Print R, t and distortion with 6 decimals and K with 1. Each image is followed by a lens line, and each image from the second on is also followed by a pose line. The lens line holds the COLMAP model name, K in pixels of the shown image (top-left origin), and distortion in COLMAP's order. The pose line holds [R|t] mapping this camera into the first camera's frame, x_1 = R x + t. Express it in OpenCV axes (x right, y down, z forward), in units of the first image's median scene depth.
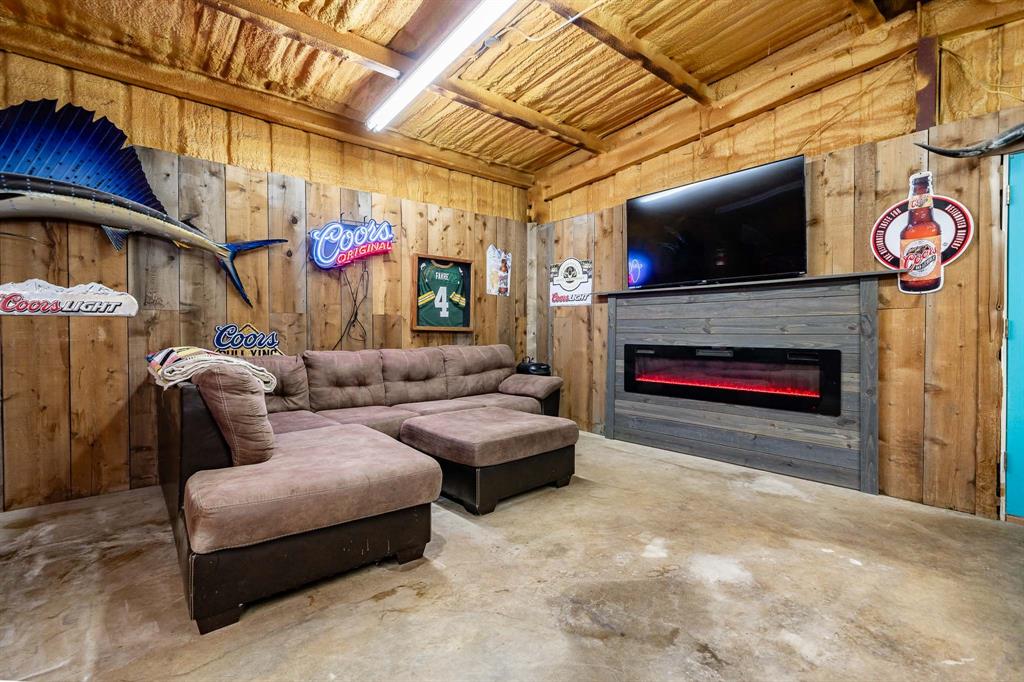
lens RADIAL K [[461.0, 0, 510.4], [0, 461.0, 337.6], [0, 0, 1]] dist [0.001171, -0.000086]
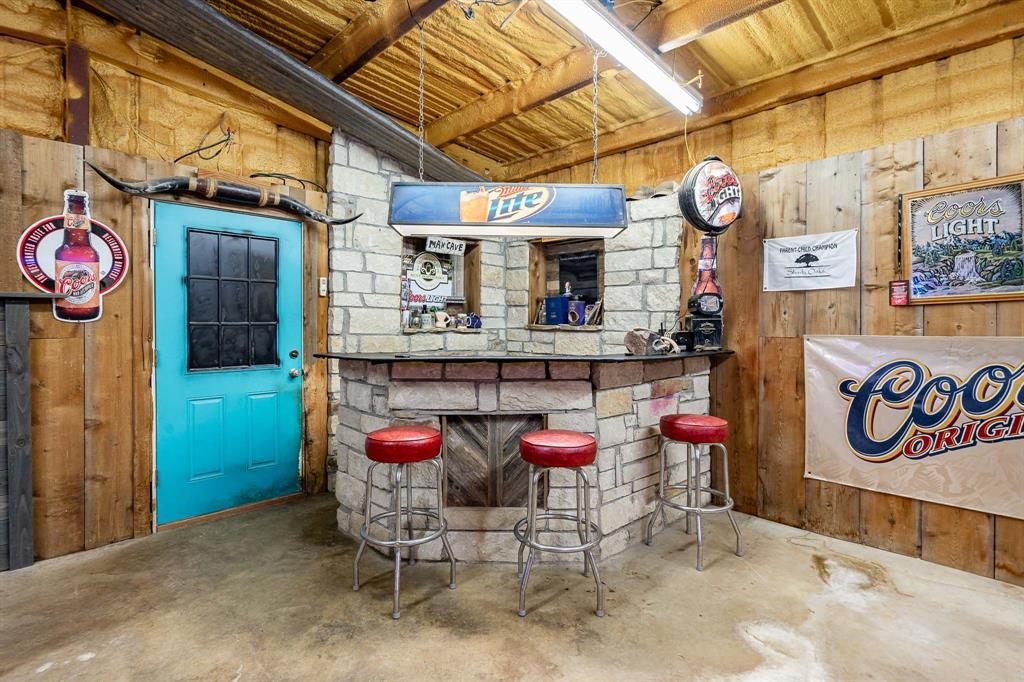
lens RADIAL K [[497.5, 0, 499.4], [0, 497.5, 327.8], [0, 0, 1]] dist [-0.000082, 0.000306]
pose [[-0.064776, -0.006039, 0.997882, -0.148629], [0.014986, 0.999863, 0.007024, -0.078560], [-0.997787, 0.015410, -0.064677, 0.230740]]
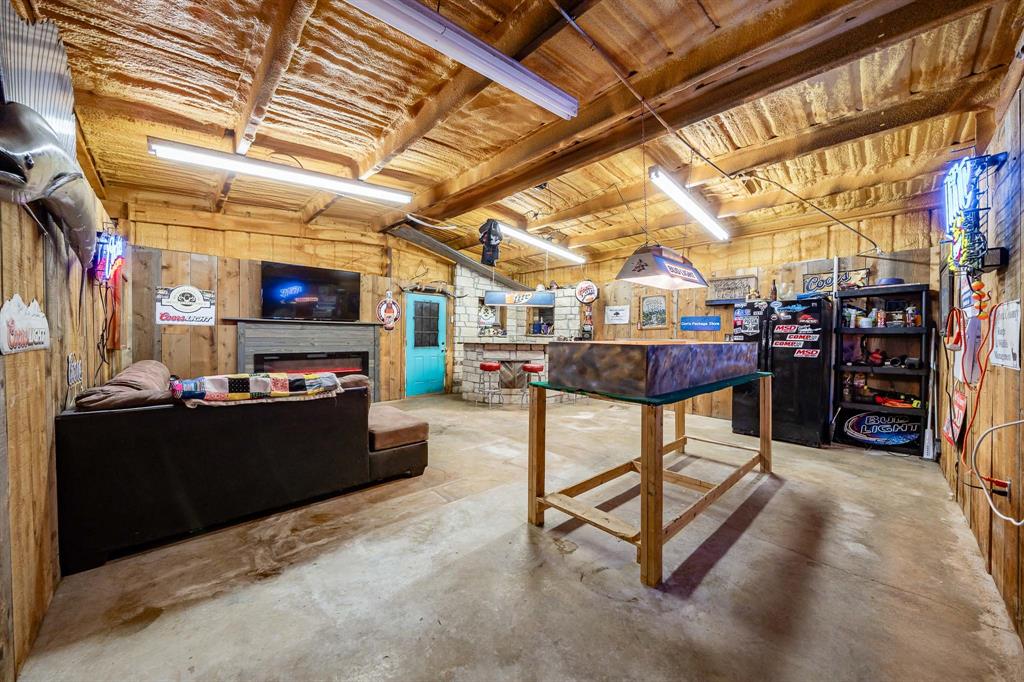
lens RADIAL K [[386.0, 0, 511.7], [0, 386.0, 338.5], [0, 0, 1]] dist [-0.001141, -0.000084]
pose [[-0.083105, -0.012004, 0.996468, -1.681696], [0.001510, 0.999925, 0.012172, -0.077877], [-0.996540, 0.002516, -0.083081, 0.408868]]
